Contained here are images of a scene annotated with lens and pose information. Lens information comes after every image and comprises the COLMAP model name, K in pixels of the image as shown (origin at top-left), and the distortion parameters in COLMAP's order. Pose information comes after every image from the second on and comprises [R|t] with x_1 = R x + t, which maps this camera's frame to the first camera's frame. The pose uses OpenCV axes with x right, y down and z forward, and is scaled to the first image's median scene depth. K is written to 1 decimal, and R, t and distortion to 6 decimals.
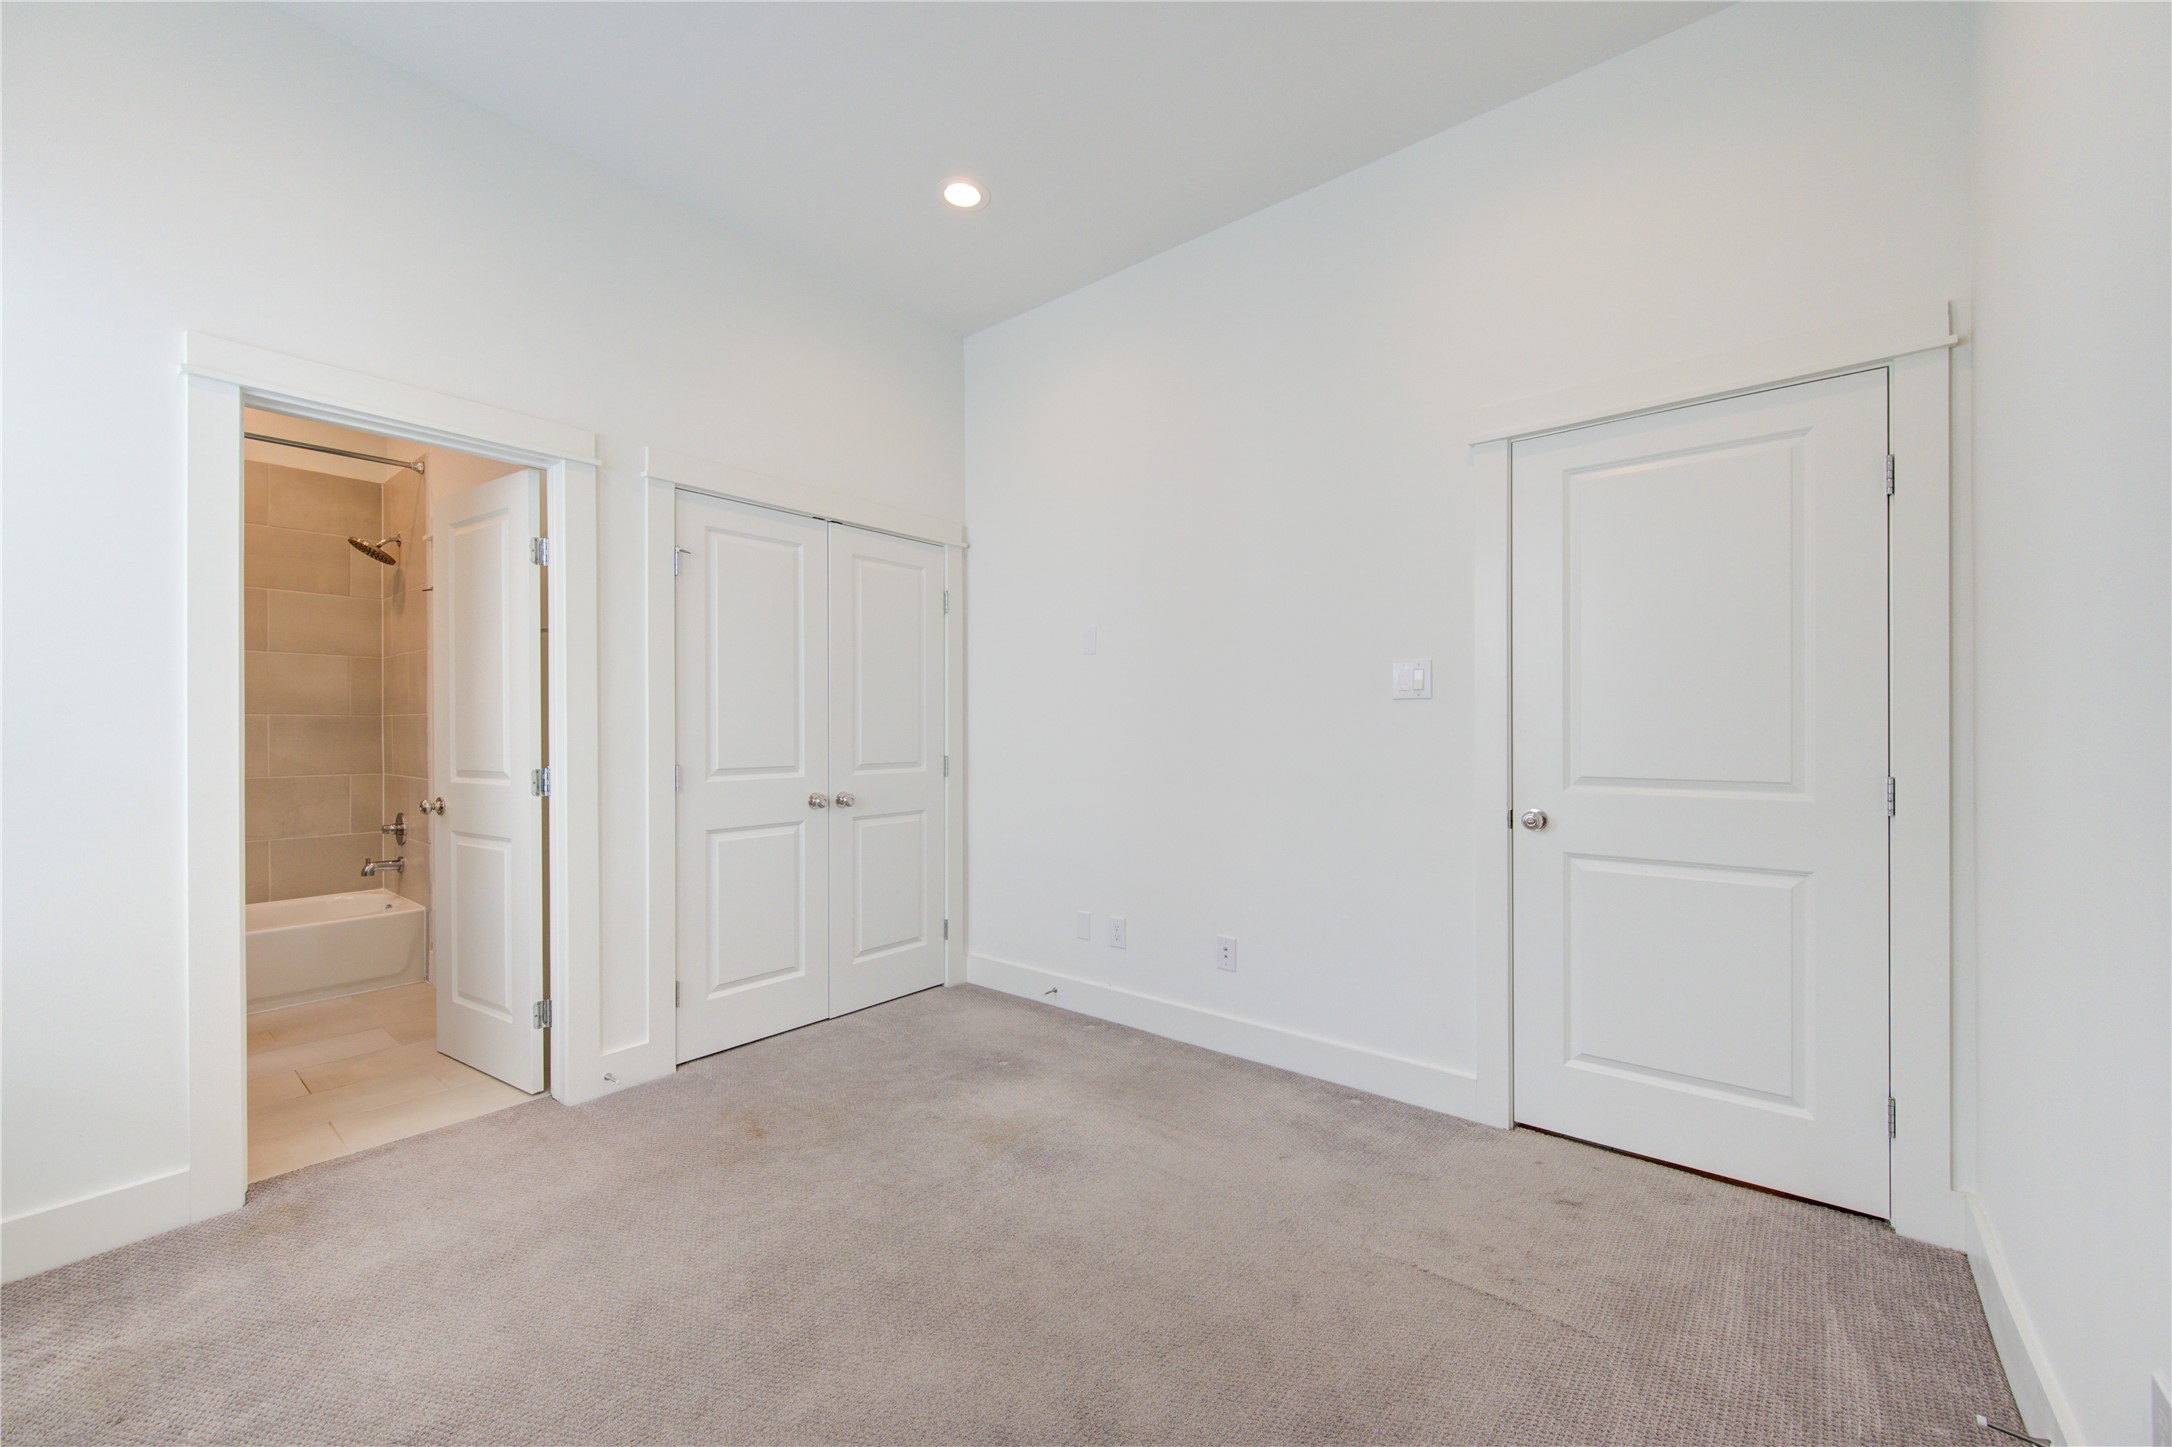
lens RADIAL K [[850.0, 0, 1089.5], [0, 850.0, 721.6], [0, 0, 1]] dist [0.001480, -0.000546]
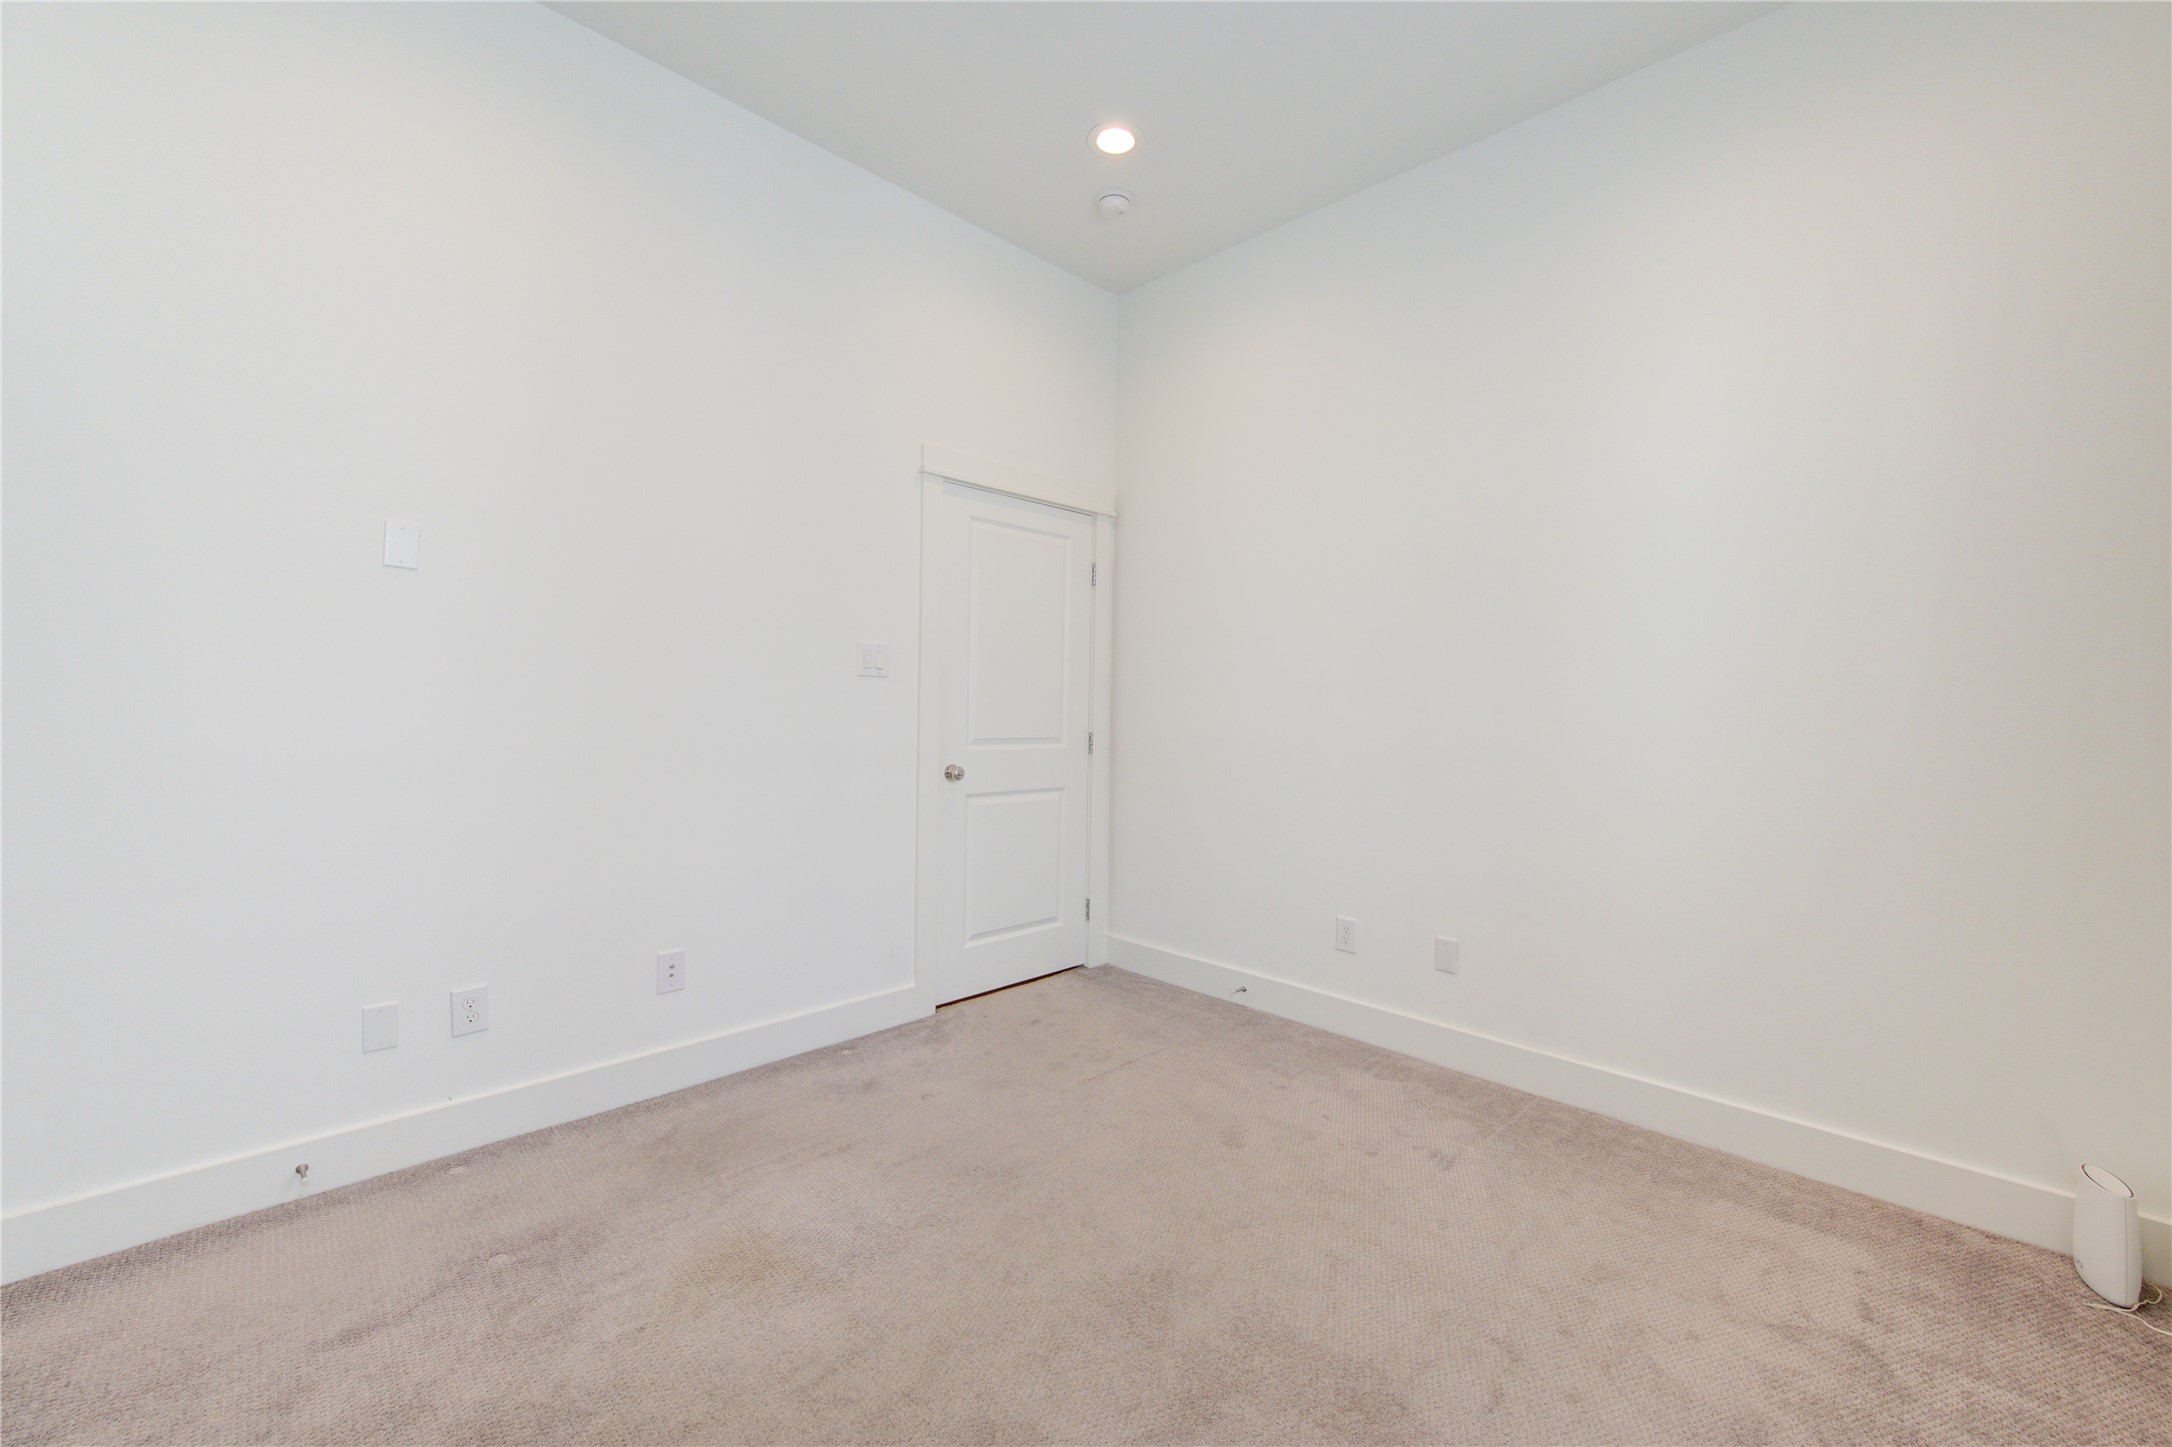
lens RADIAL K [[870.5, 0, 1104.5], [0, 870.5, 723.8], [0, 0, 1]] dist [0.001963, -0.000118]
pose [[0.083150, -0.012586, 0.996458, -0.933640], [-0.023032, 0.999629, 0.014548, 0.015561], [-0.996271, -0.024160, 0.082829, 0.750819]]
